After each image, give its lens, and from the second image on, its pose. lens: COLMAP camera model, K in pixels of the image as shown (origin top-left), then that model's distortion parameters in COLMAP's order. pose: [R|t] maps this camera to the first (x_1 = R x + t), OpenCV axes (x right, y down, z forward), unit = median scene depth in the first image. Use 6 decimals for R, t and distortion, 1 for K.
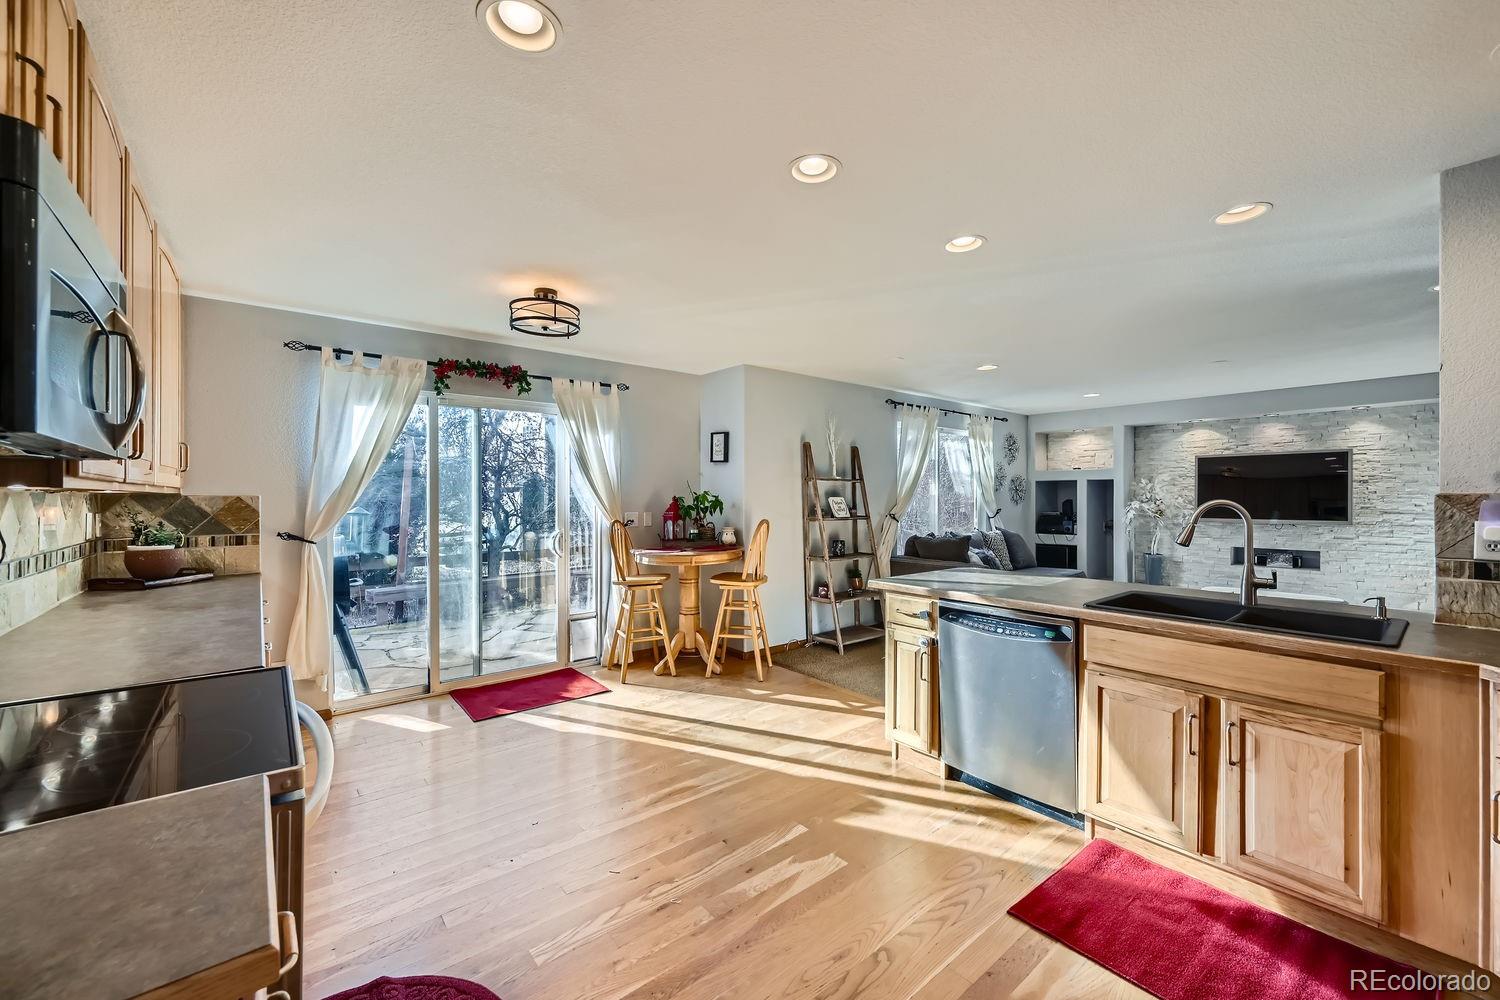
lens RADIAL K [[599.8, 0, 752.5], [0, 599.8, 498.8], [0, 0, 1]] dist [-0.001158, 0.000905]
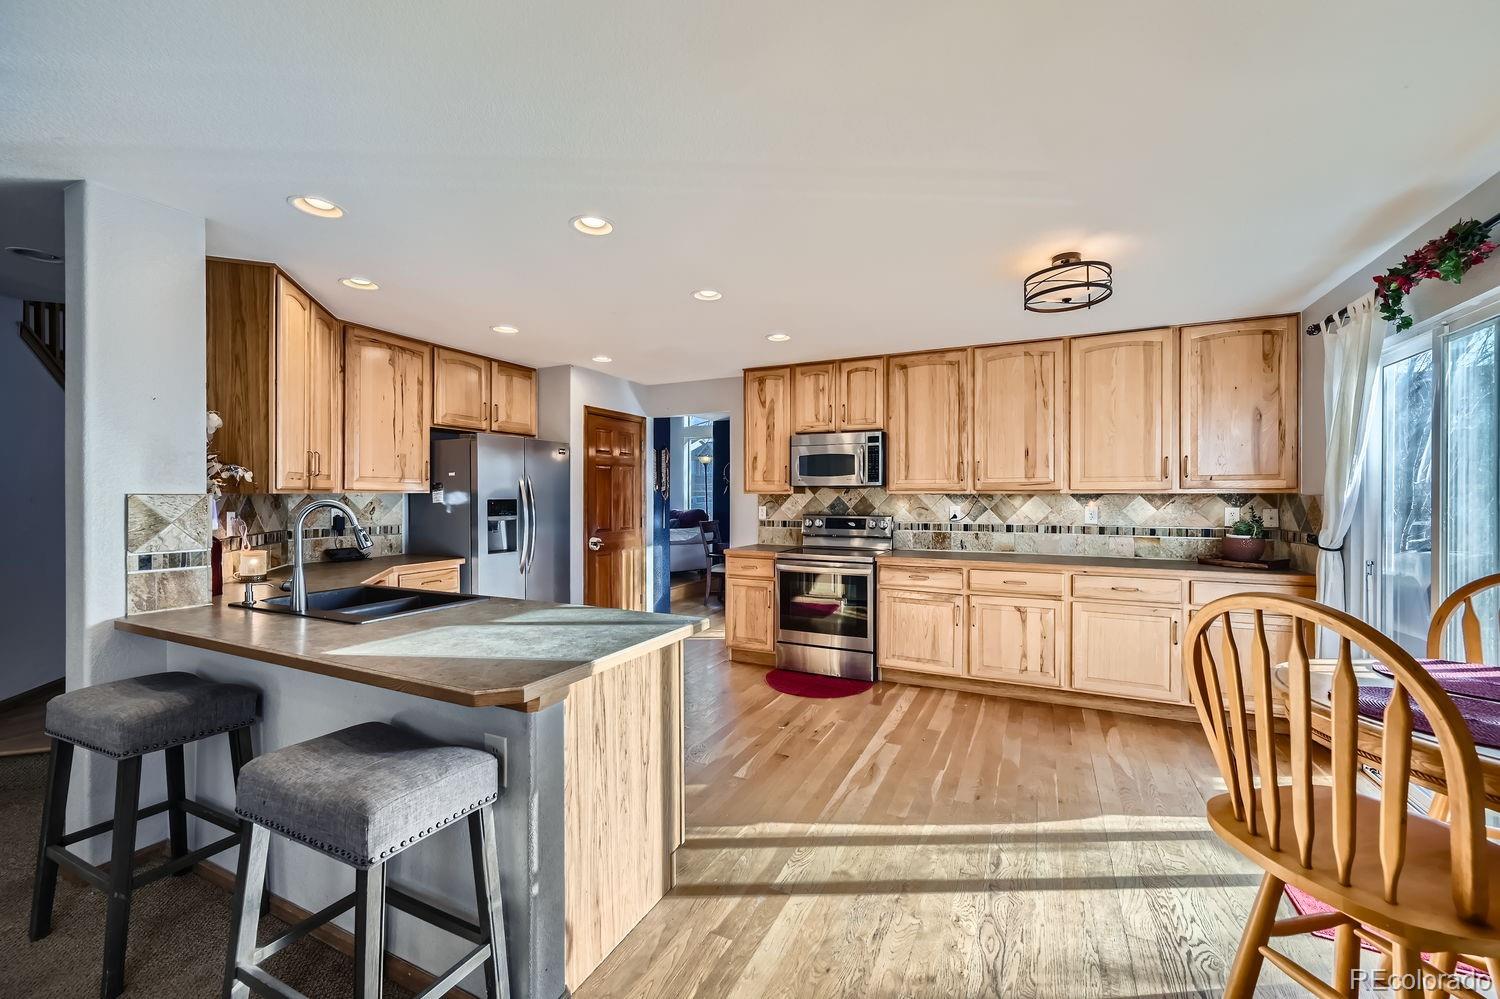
lens RADIAL K [[599.8, 0, 750.0], [0, 599.8, 503.4], [0, 0, 1]] dist [-0.001158, 0.000905]
pose [[-0.913663, 0.004581, -0.406448, 0.229518], [-0.002562, 0.999852, 0.017030, -0.003746], [0.406465, 0.016602, -0.913515, 0.878350]]
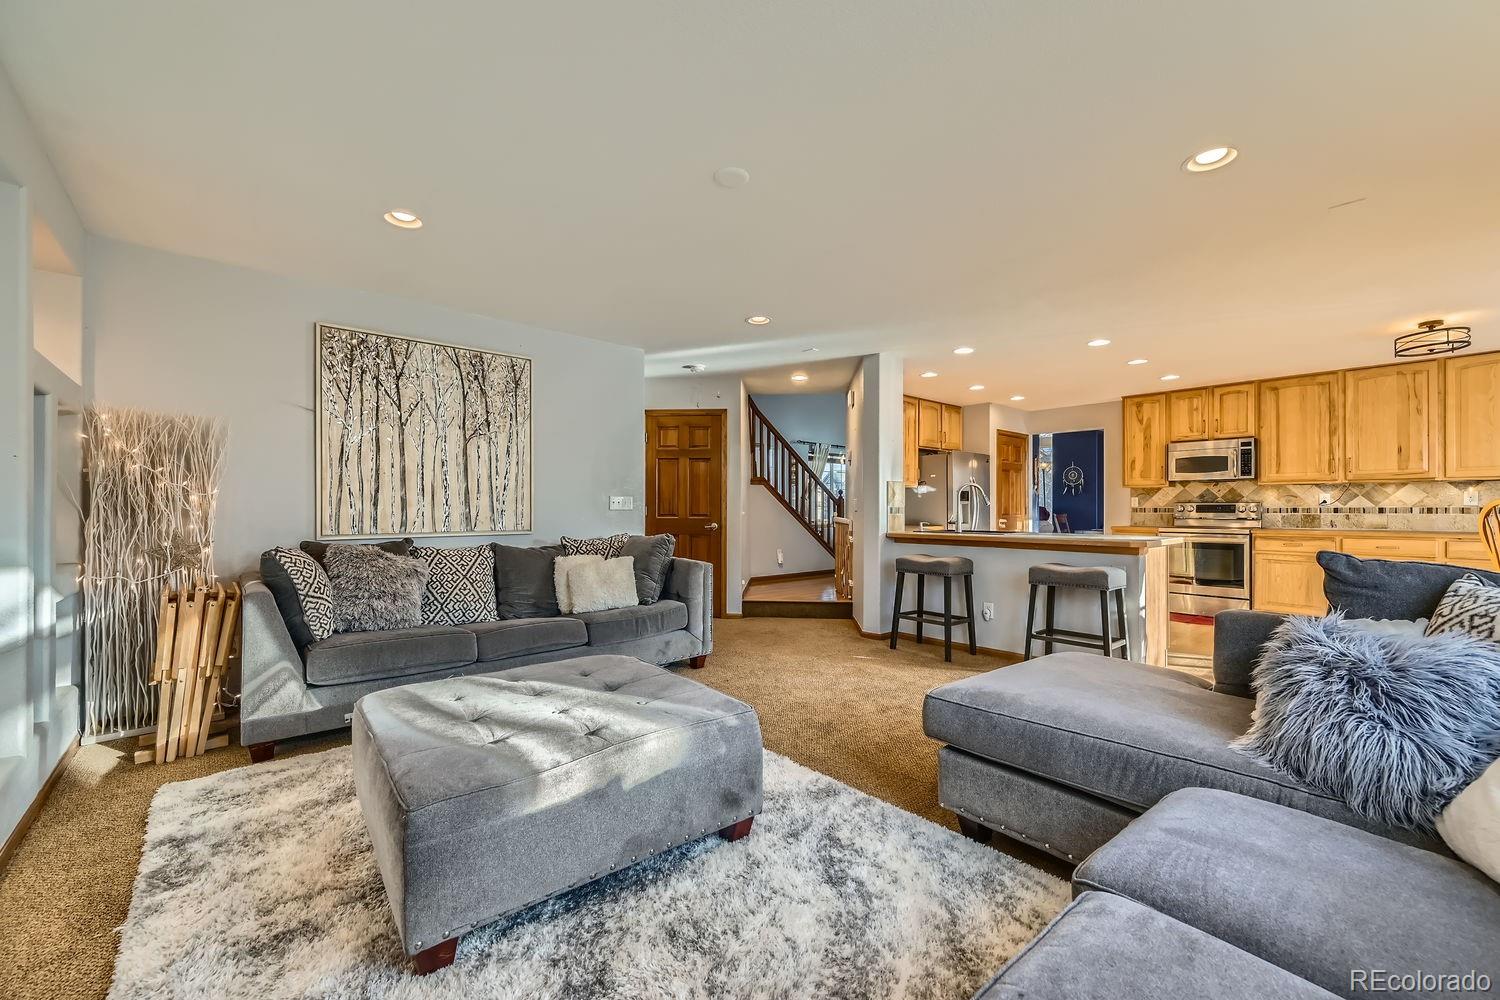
lens RADIAL K [[599.8, 0, 750.3], [0, 599.8, 509.4], [0, 0, 1]] dist [-0.001158, 0.000905]
pose [[-0.999806, -0.000905, -0.019669, 0.652748], [-0.001026, 0.999980, 0.006186, 0.034433], [0.019663, 0.006205, -0.999787, 1.260572]]
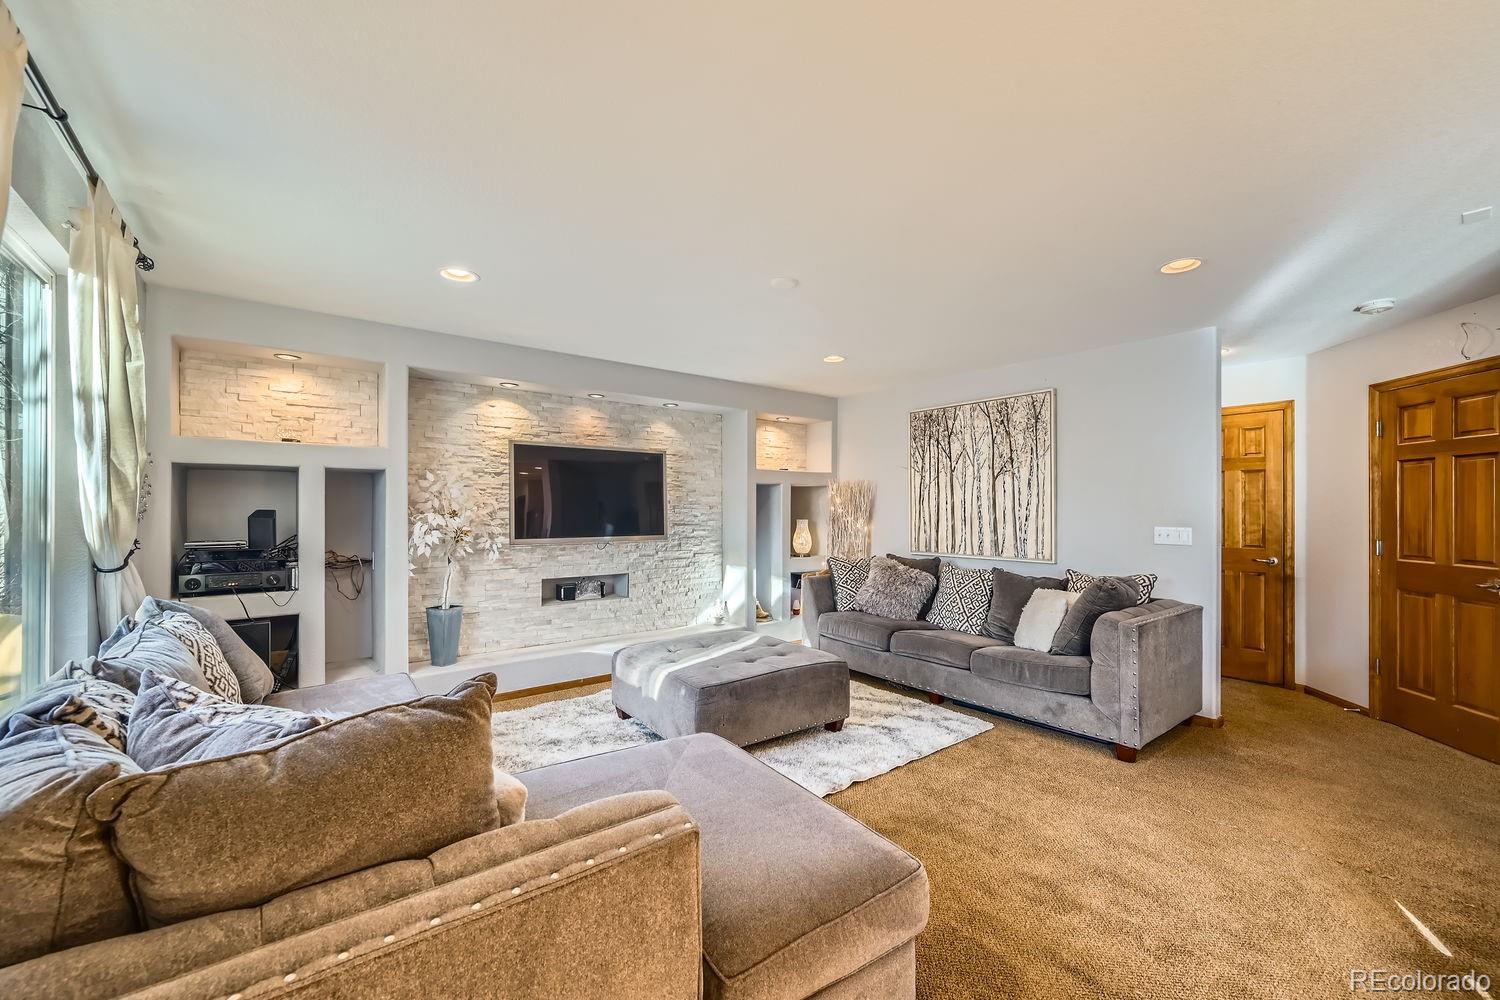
lens RADIAL K [[599.8, 0, 751.5], [0, 599.8, 511.1], [0, 0, 1]] dist [-0.001158, 0.000905]
pose [[0.038537, -0.000360, 0.999257, 0.146086], [0.001598, 0.999999, 0.000298, 0.003181], [-0.999256, 0.001585, 0.038538, 0.855281]]
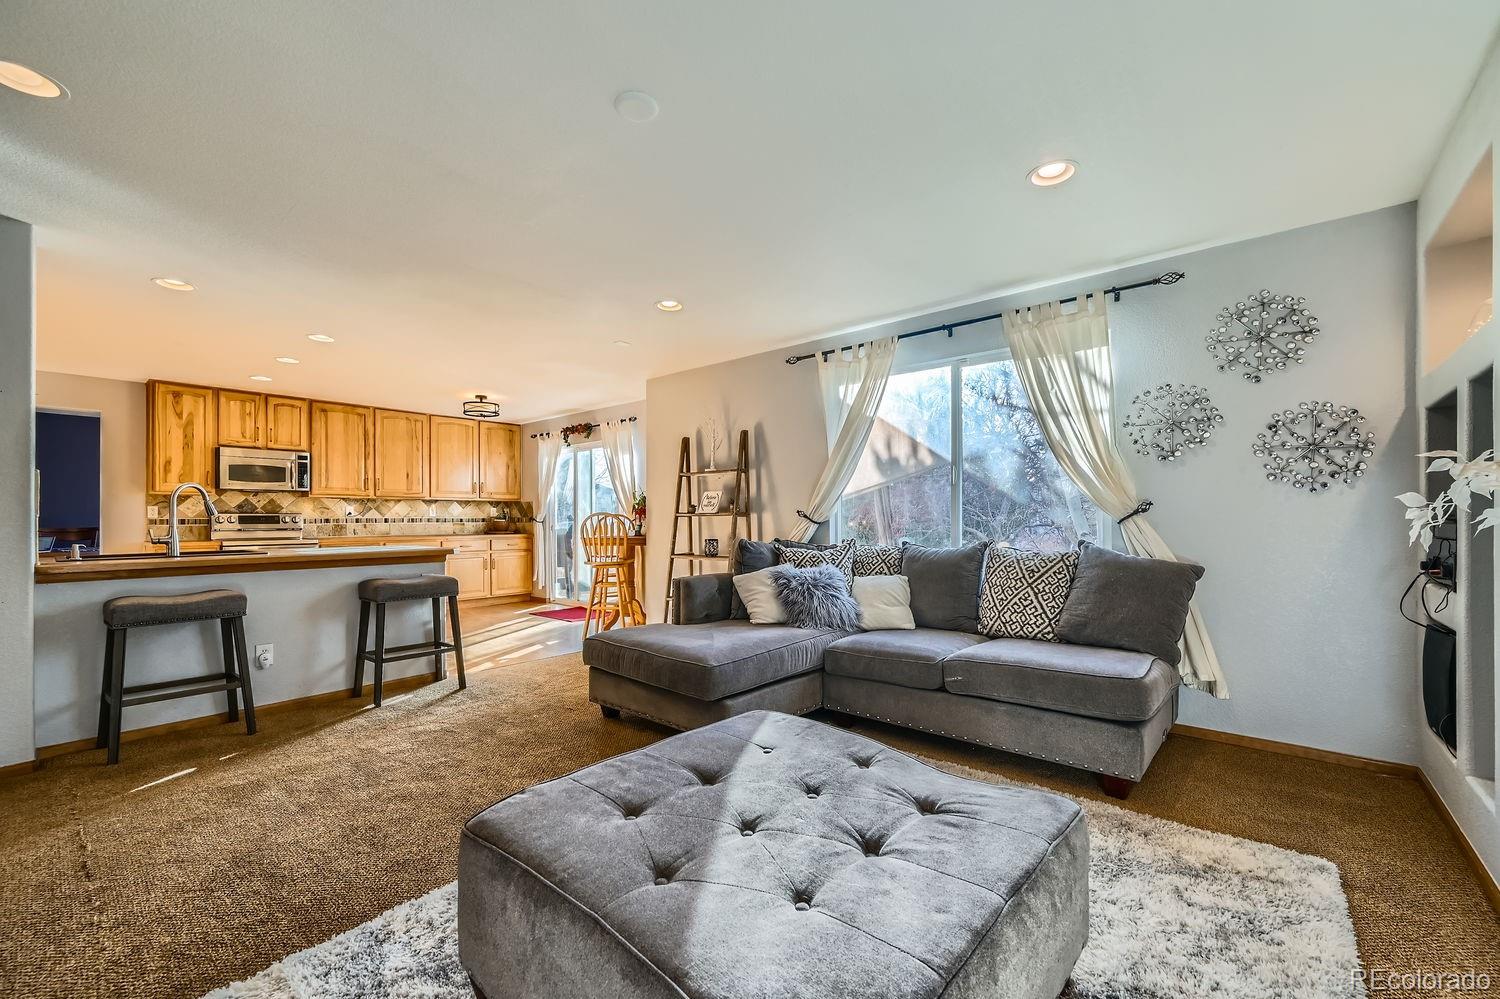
lens RADIAL K [[599.8, 0, 755.9], [0, 599.8, 513.6], [0, 0, 1]] dist [-0.001158, 0.000905]
pose [[0.168657, -0.008029, -0.985642, 0.989200], [-0.000124, 0.999967, -0.008167, 0.036881], [0.985675, 0.001500, 0.168651, 0.861136]]
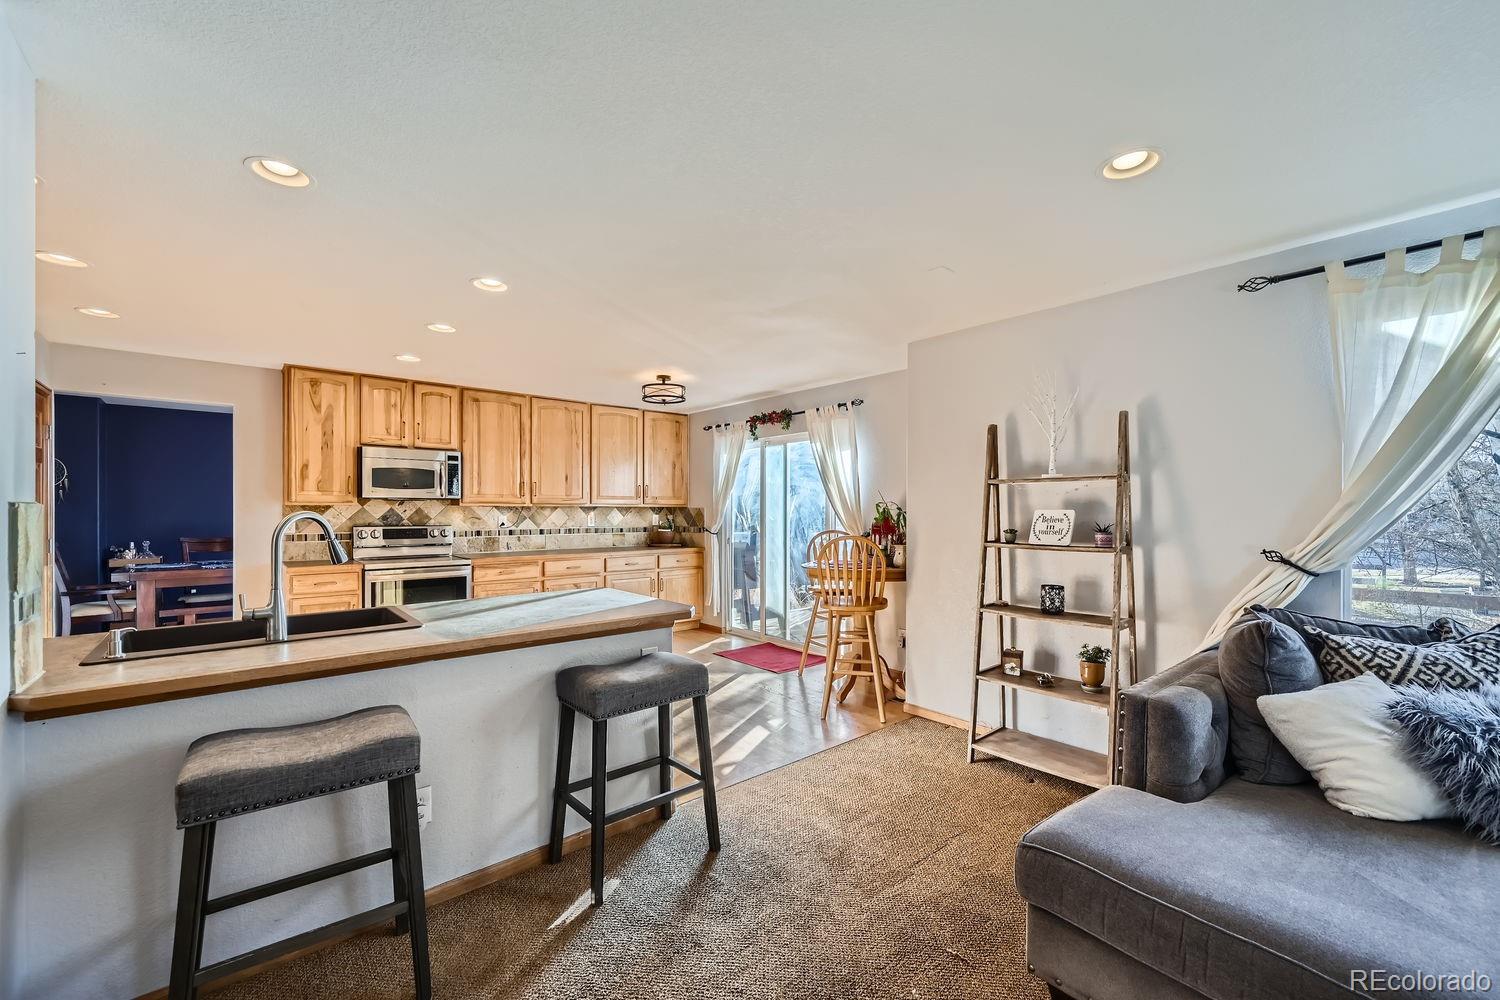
lens RADIAL K [[599.8, 0, 757.3], [0, 599.8, 511.6], [0, 0, 1]] dist [-0.001158, 0.000905]
pose [[0.012661, 0.003702, -0.999913, 0.667021], [-0.006272, 0.999974, 0.003623, -0.000721], [0.999900, 0.006225, 0.012684, 0.670189]]
